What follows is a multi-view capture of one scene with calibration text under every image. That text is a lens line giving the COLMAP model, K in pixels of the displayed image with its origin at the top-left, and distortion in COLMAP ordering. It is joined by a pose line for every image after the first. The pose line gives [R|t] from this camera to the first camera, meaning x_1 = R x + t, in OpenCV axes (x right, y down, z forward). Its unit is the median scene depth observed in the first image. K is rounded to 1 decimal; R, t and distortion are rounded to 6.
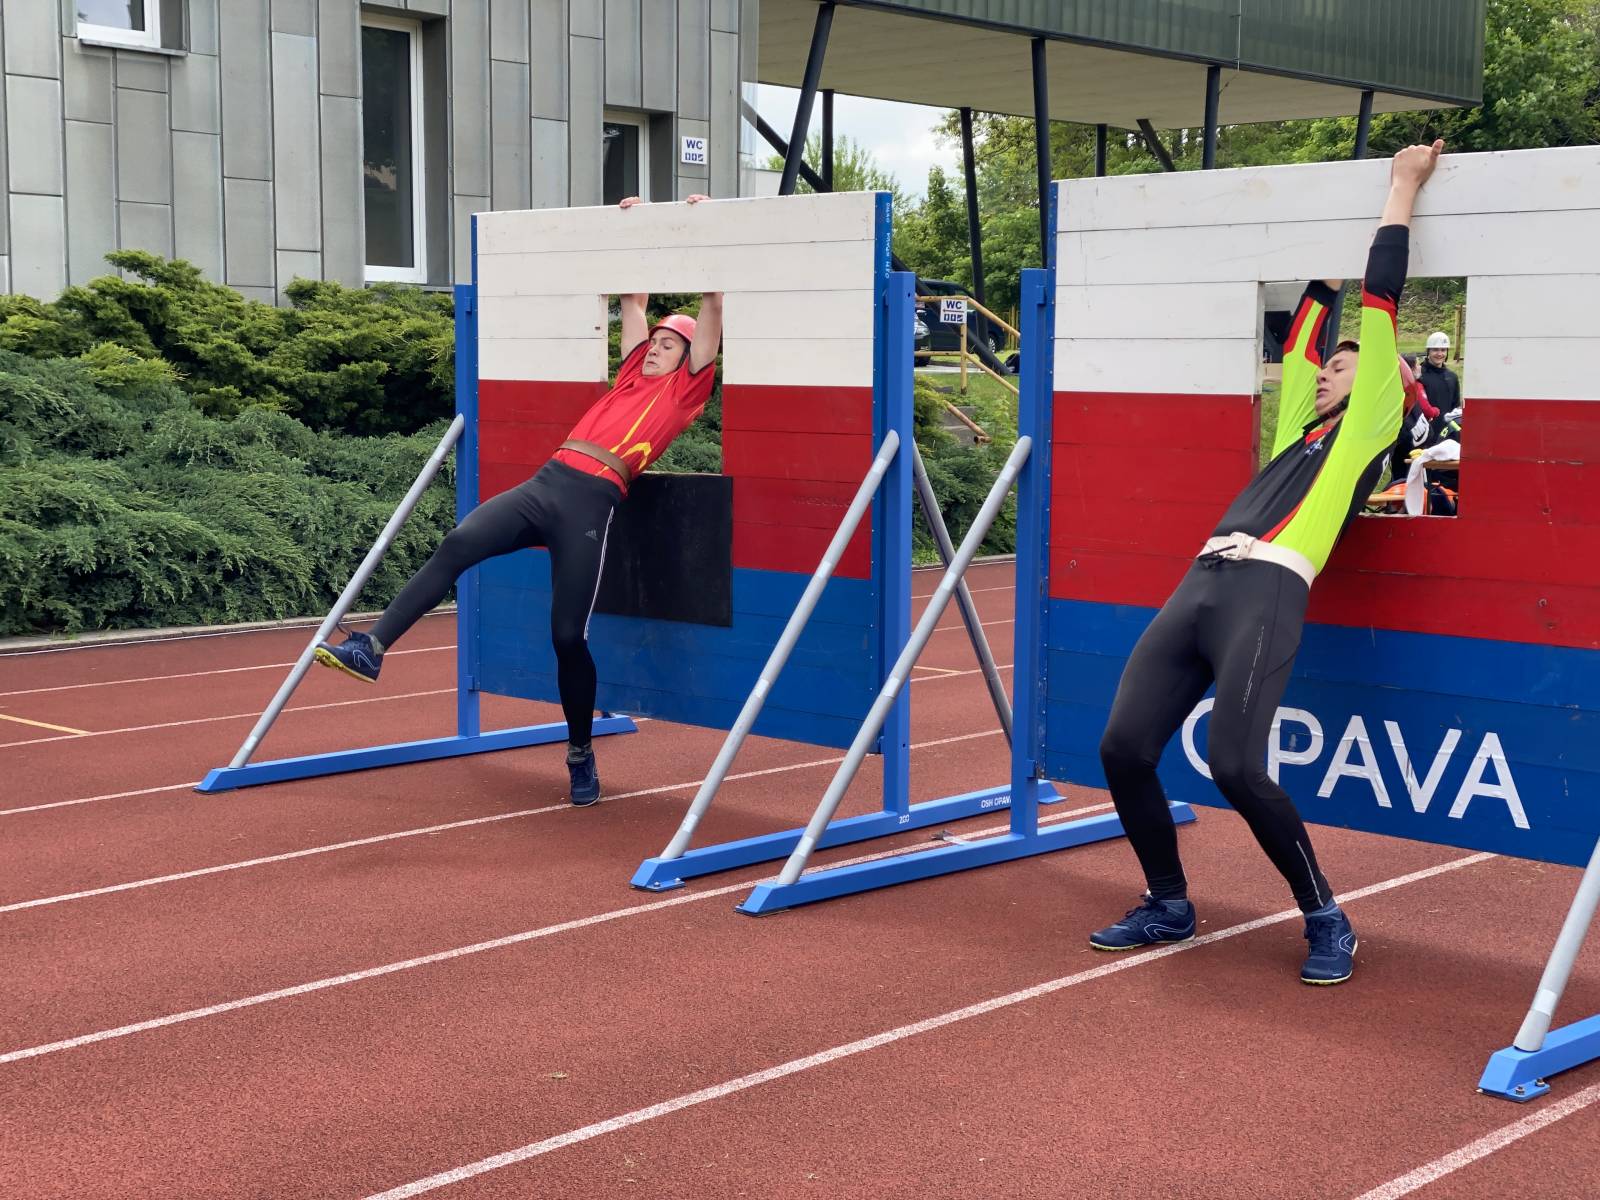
lens RADIAL K [[2385.7, 0, 794.6], [0, 2385.7, 600.5], [0, 0, 1]] dist [0.199460, -0.471462]
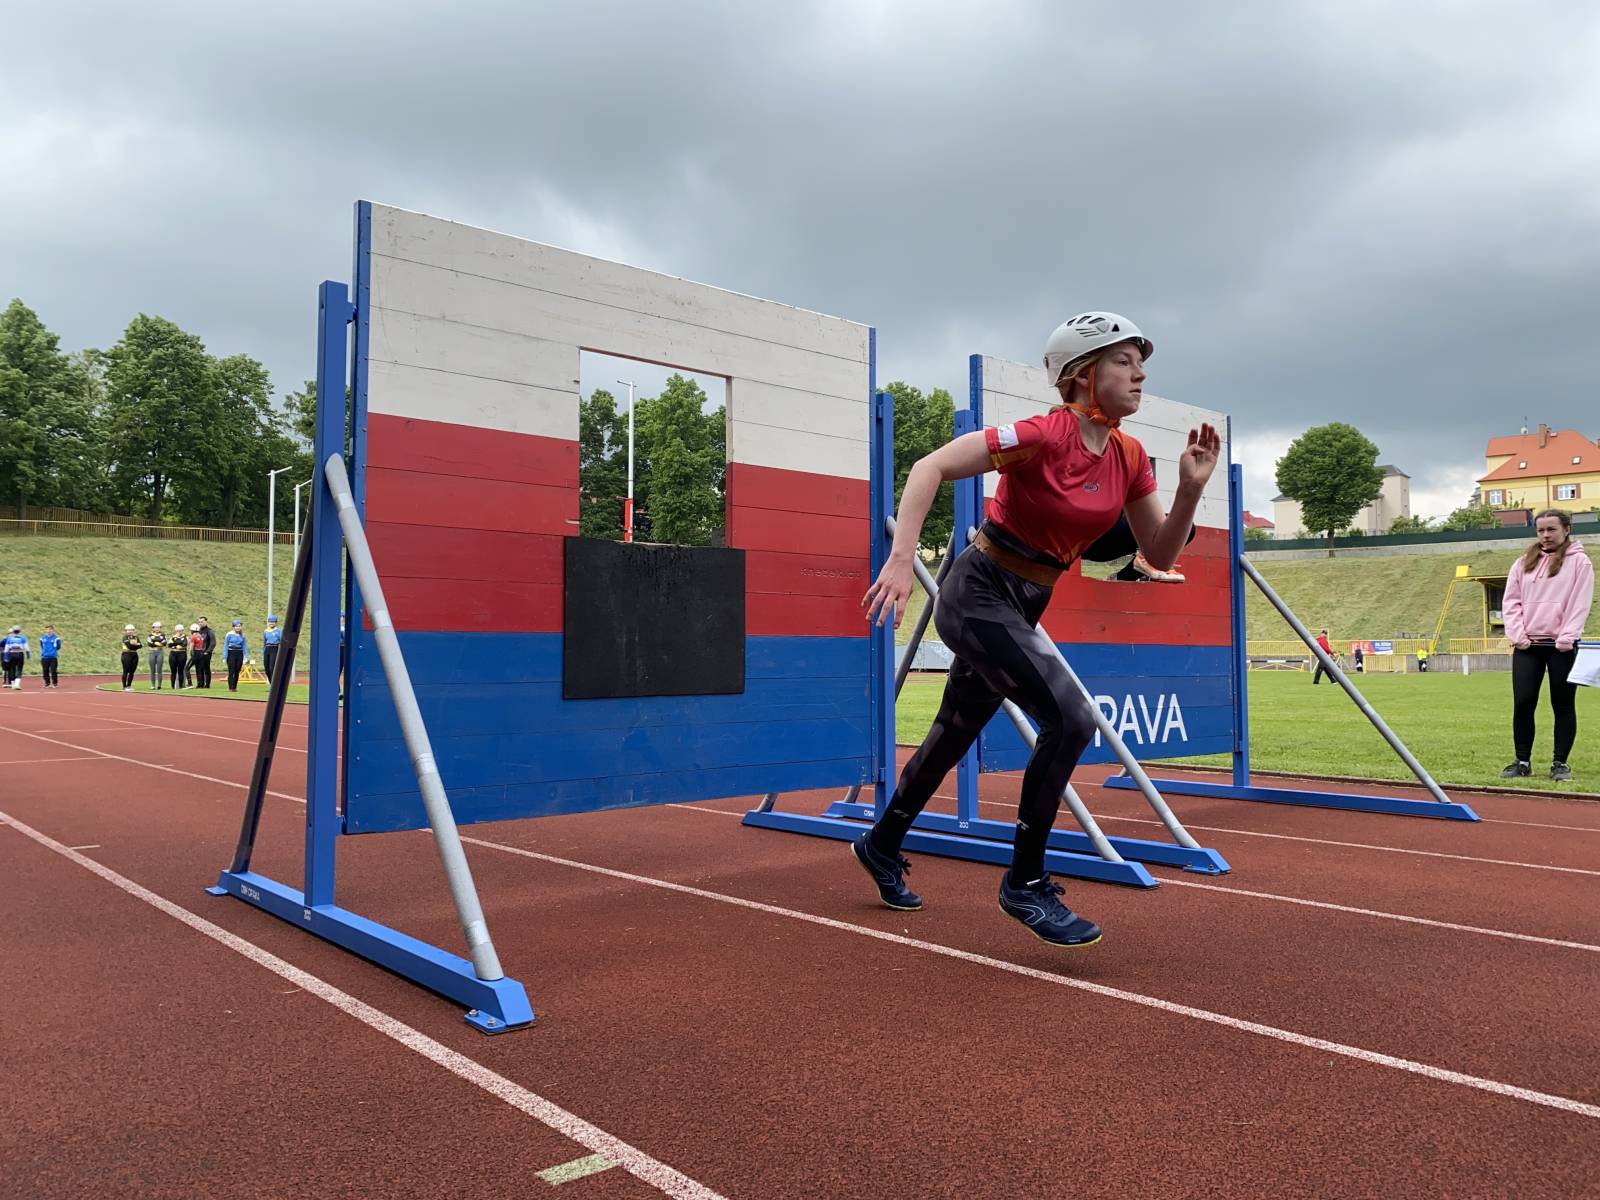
lens RADIAL K [[1217.7, 0, 804.9], [0, 1217.7, 596.8], [0, 0, 1]] dist [0.014799, -0.006855]
pose [[0.107191, 0.040502, 0.993413, -0.543123], [0.098794, 0.993791, -0.051178, -0.001141], [-0.989318, 0.103629, 0.102525, 0.905150]]
